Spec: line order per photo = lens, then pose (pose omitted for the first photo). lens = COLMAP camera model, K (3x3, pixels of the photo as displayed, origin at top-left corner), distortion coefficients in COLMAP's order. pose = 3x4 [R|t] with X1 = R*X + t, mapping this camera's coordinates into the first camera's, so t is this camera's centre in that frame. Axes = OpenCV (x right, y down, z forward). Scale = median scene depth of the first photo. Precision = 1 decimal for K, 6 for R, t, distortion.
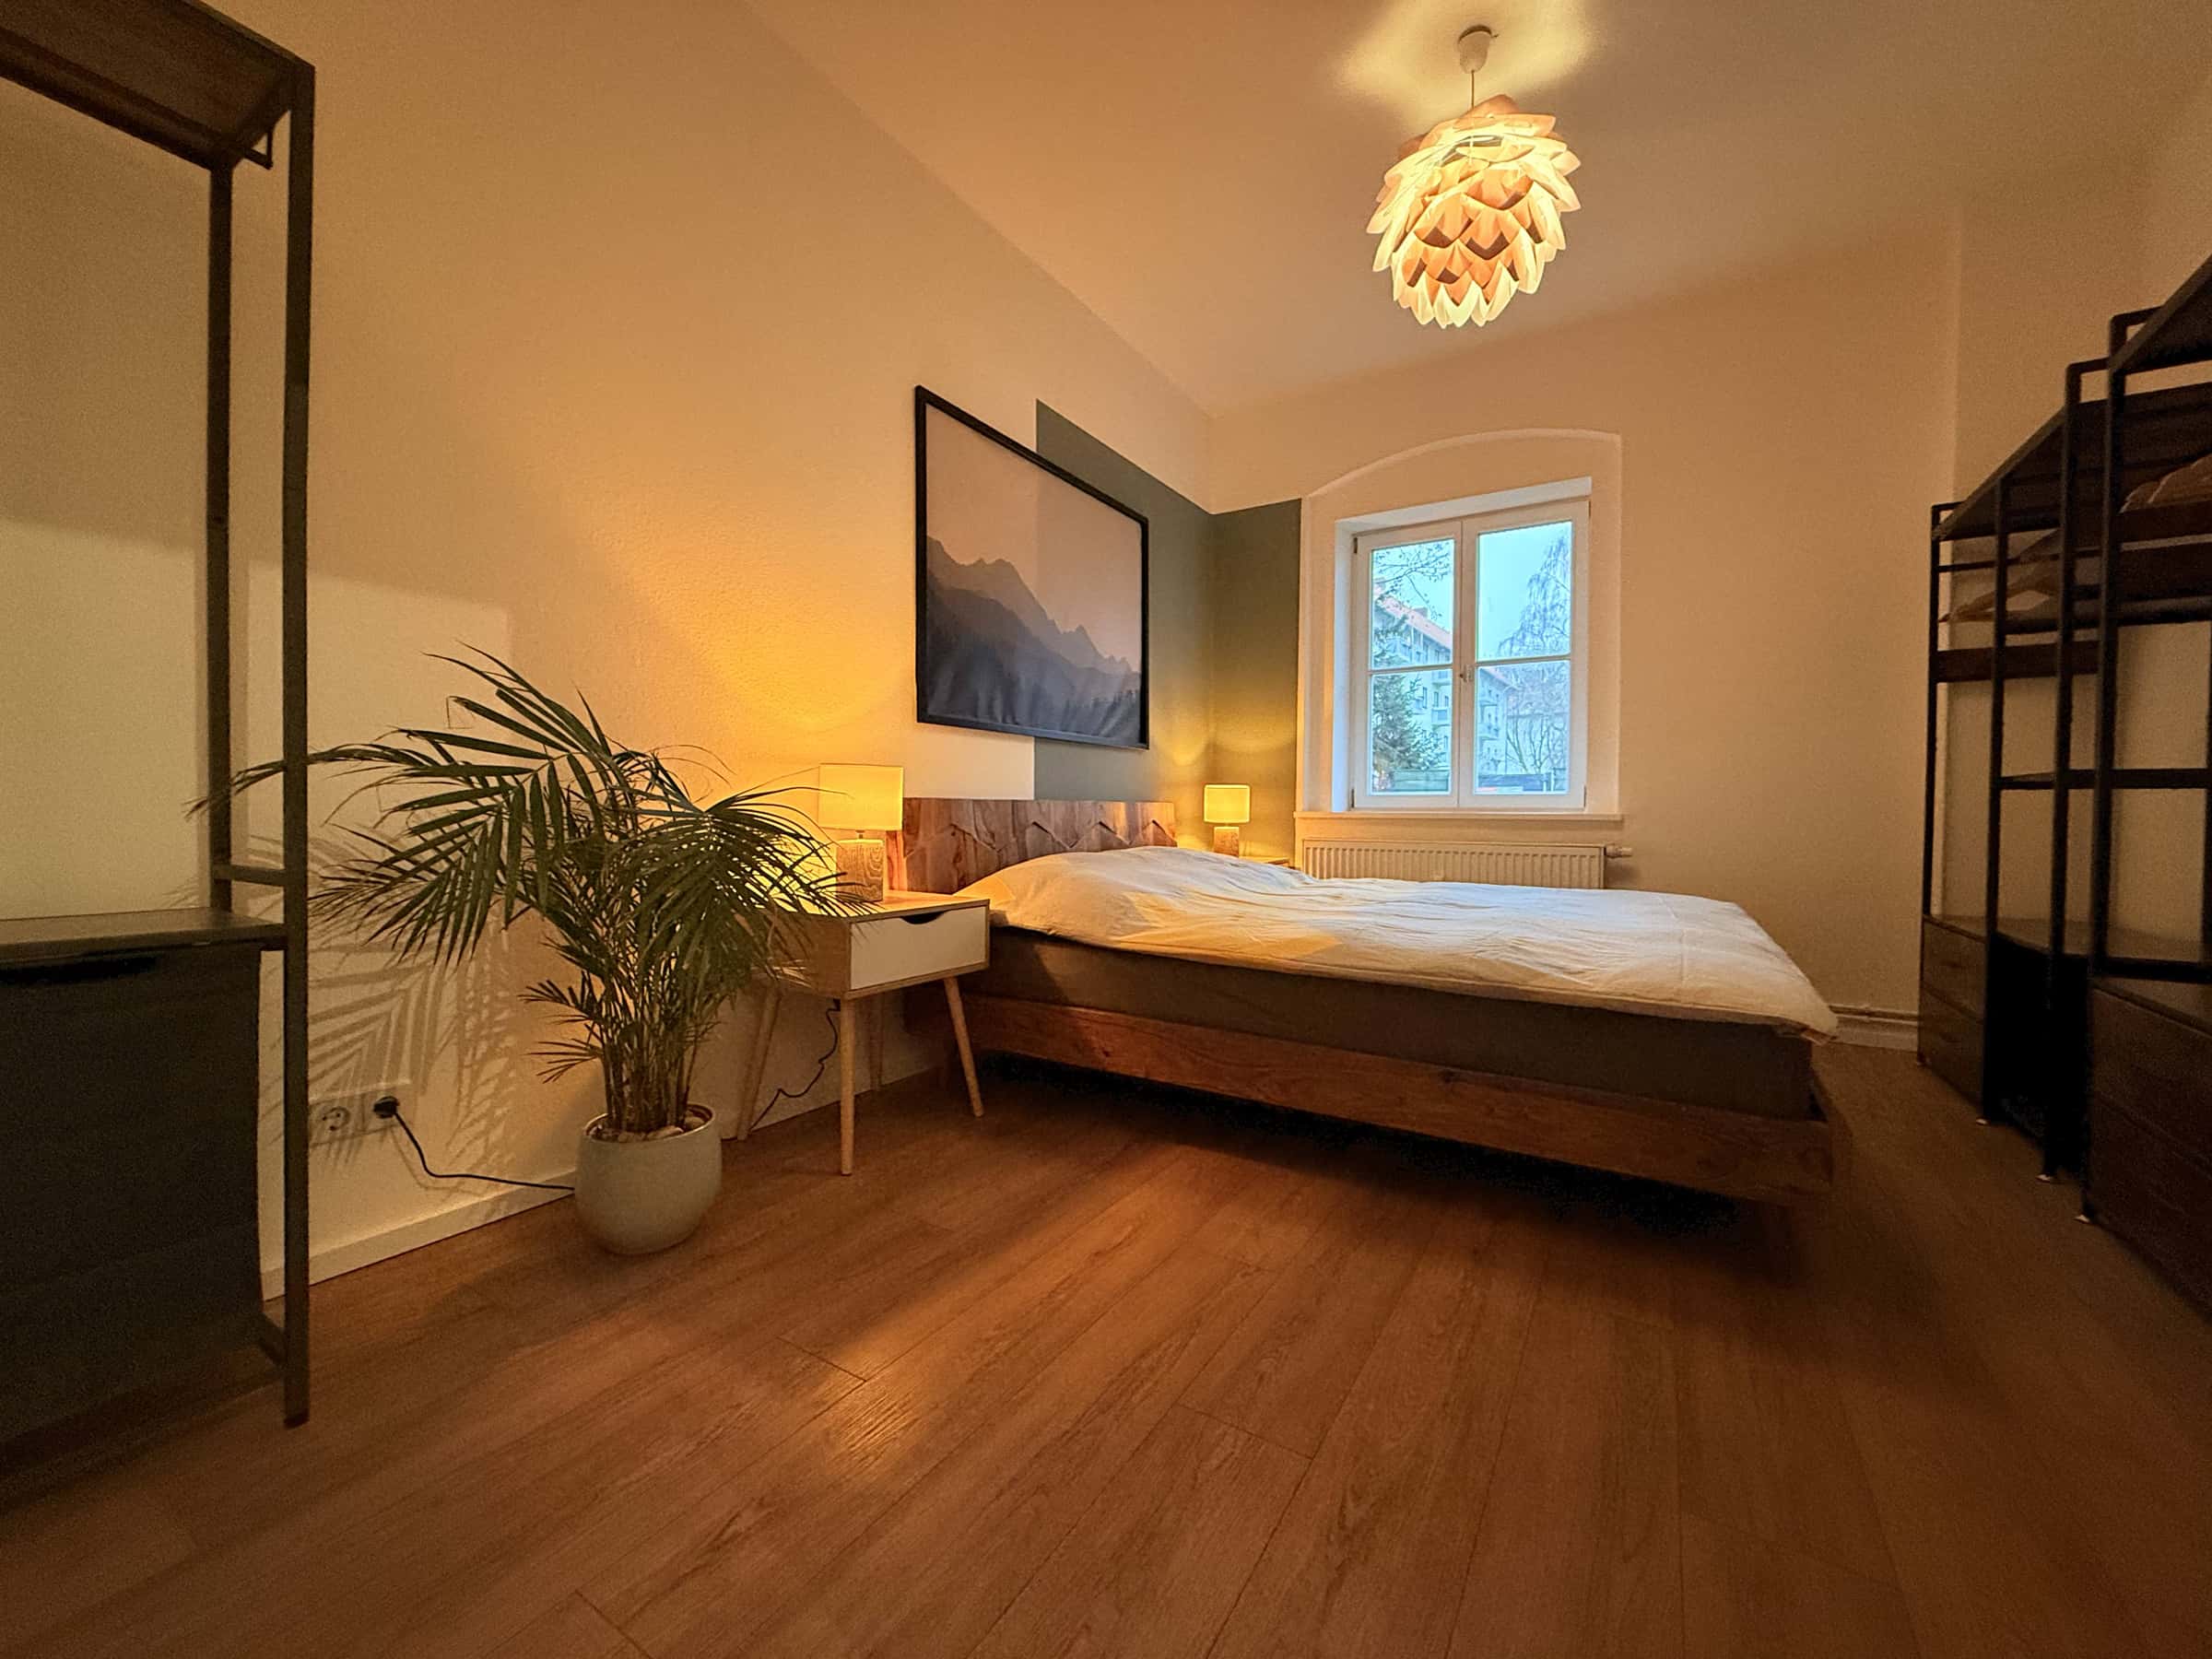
lens RADIAL K [[882.8, 0, 1104.1], [0, 882.8, 820.5], [0, 0, 1]] dist [-0.001800, -0.000055]
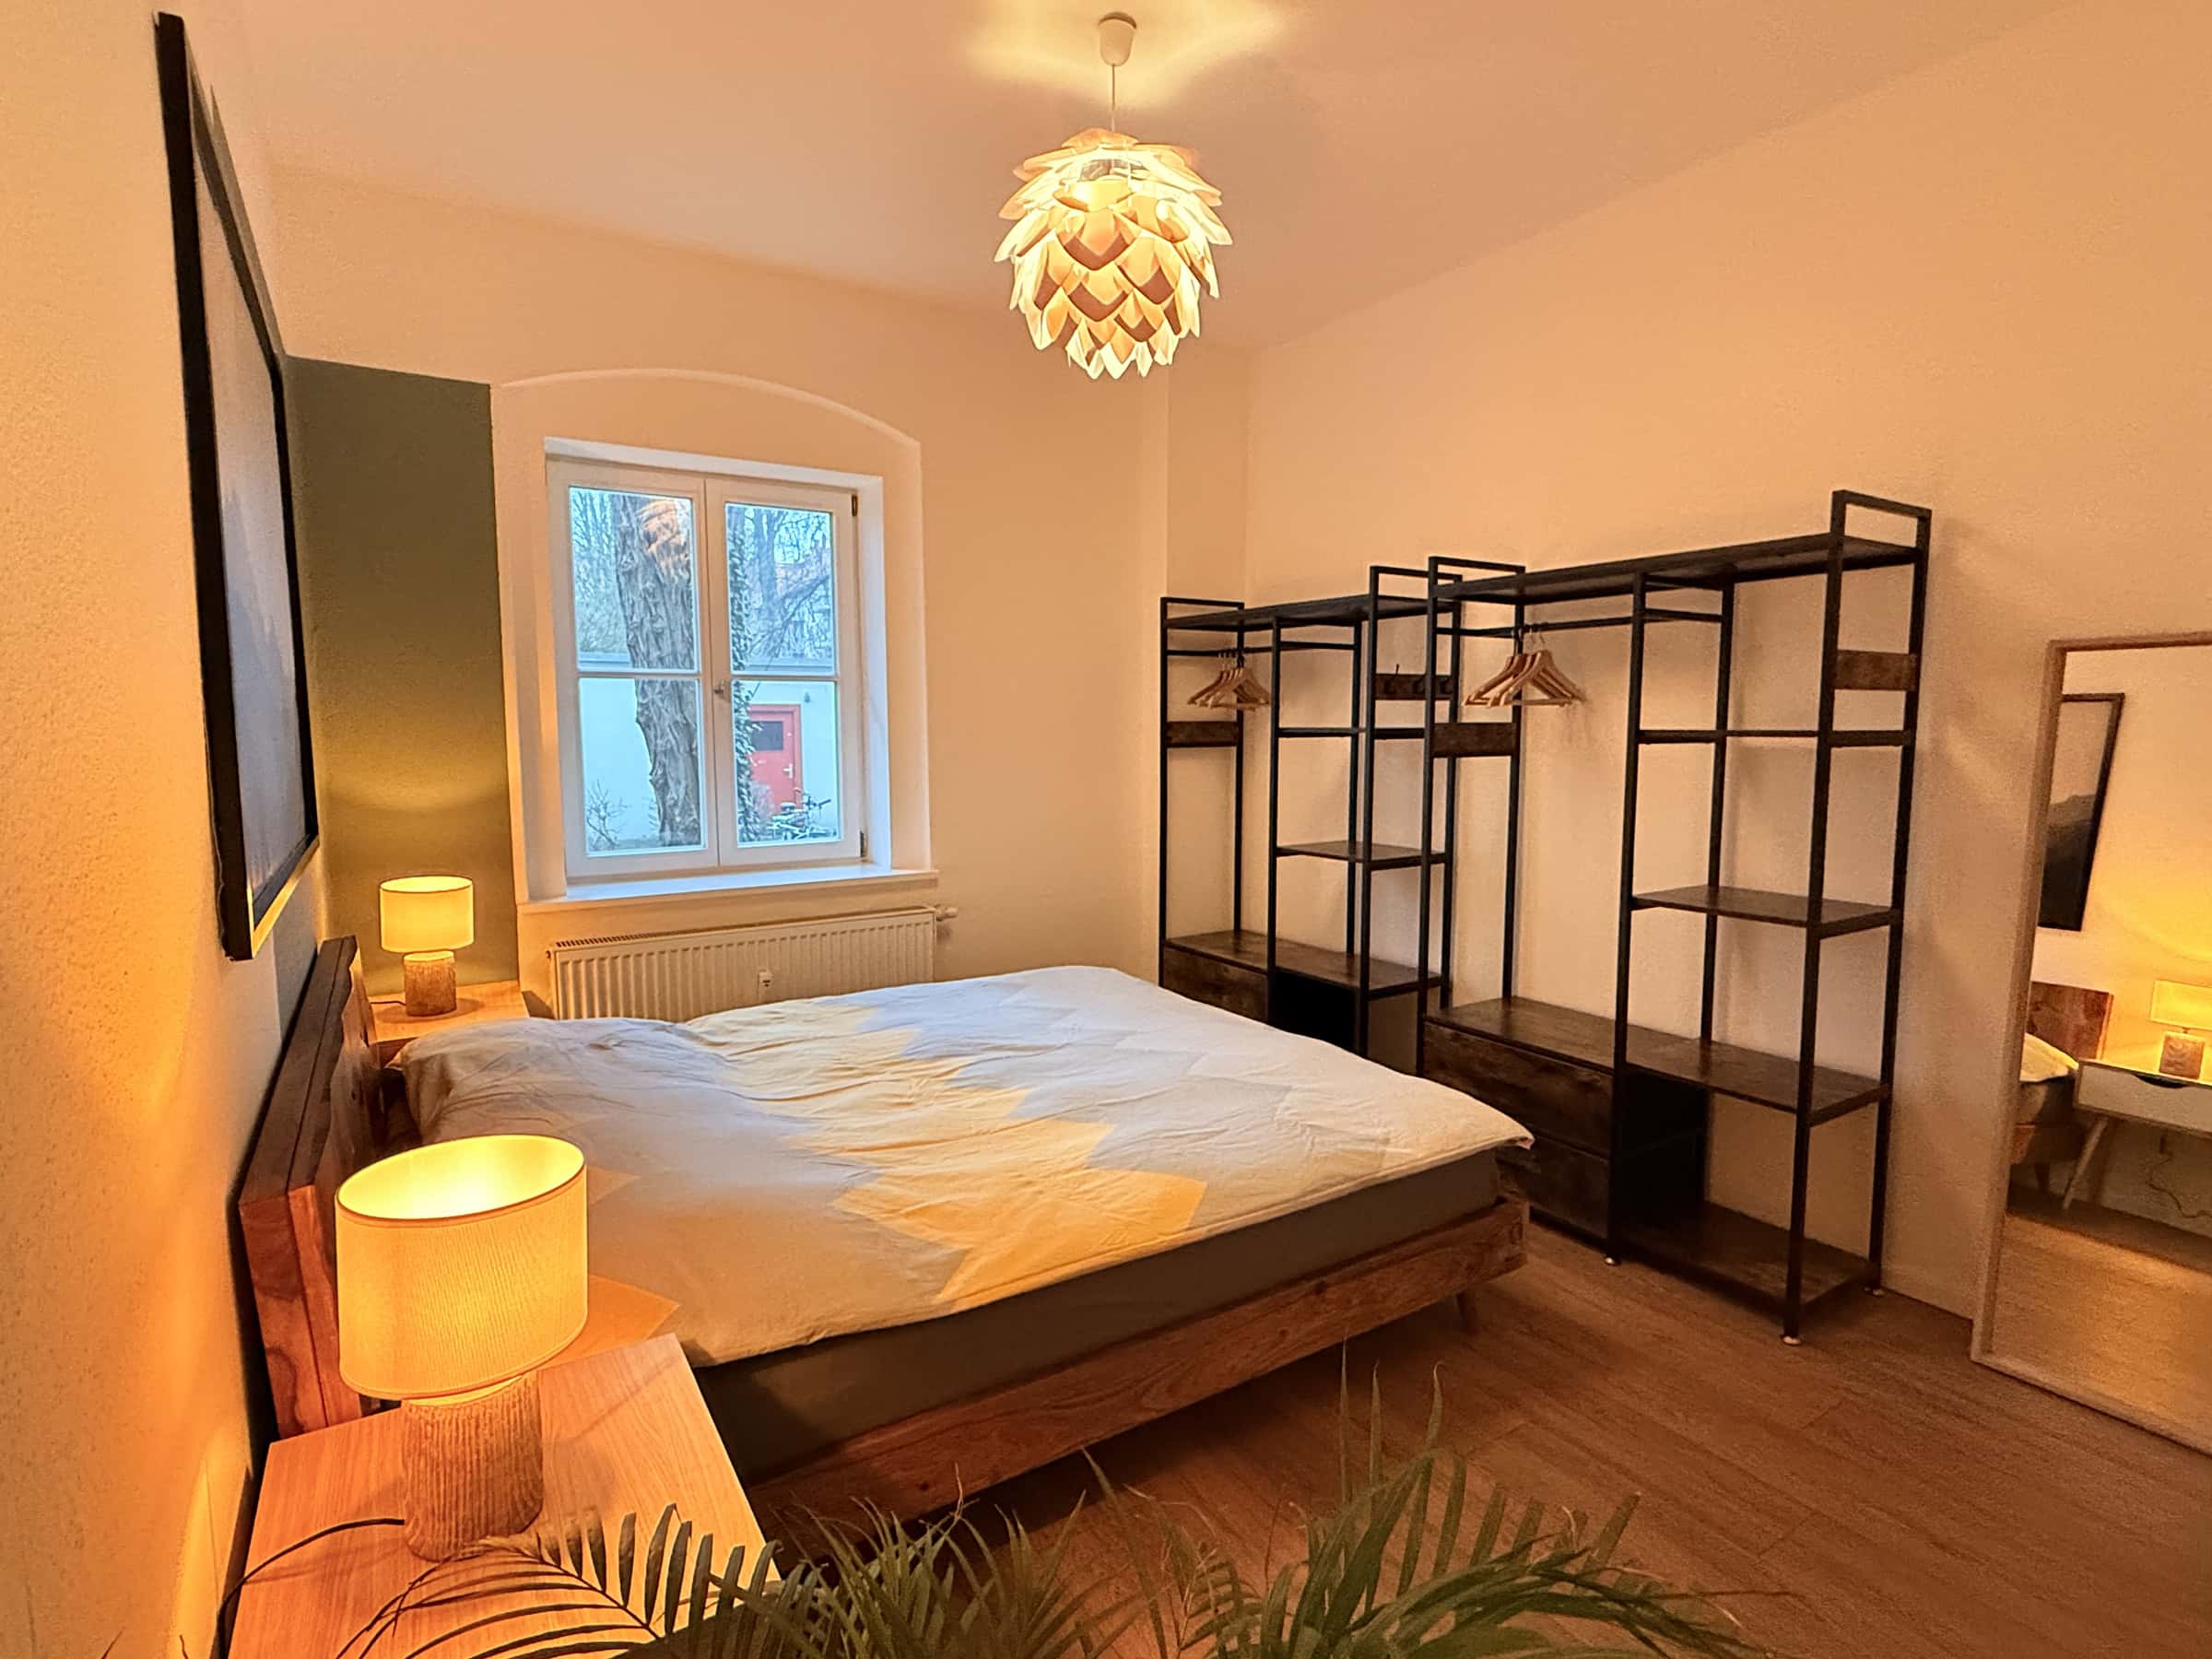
lens RADIAL K [[1105.1, 0, 1105.5], [0, 1105.1, 828.9], [0, 0, 1]] dist [0.006459, 0.000237]
pose [[0.430019, -0.096215, 0.897678, -0.461308], [0.017923, 0.995019, 0.098063, -0.203610], [-0.902642, -0.026080, 0.429601, 0.452522]]
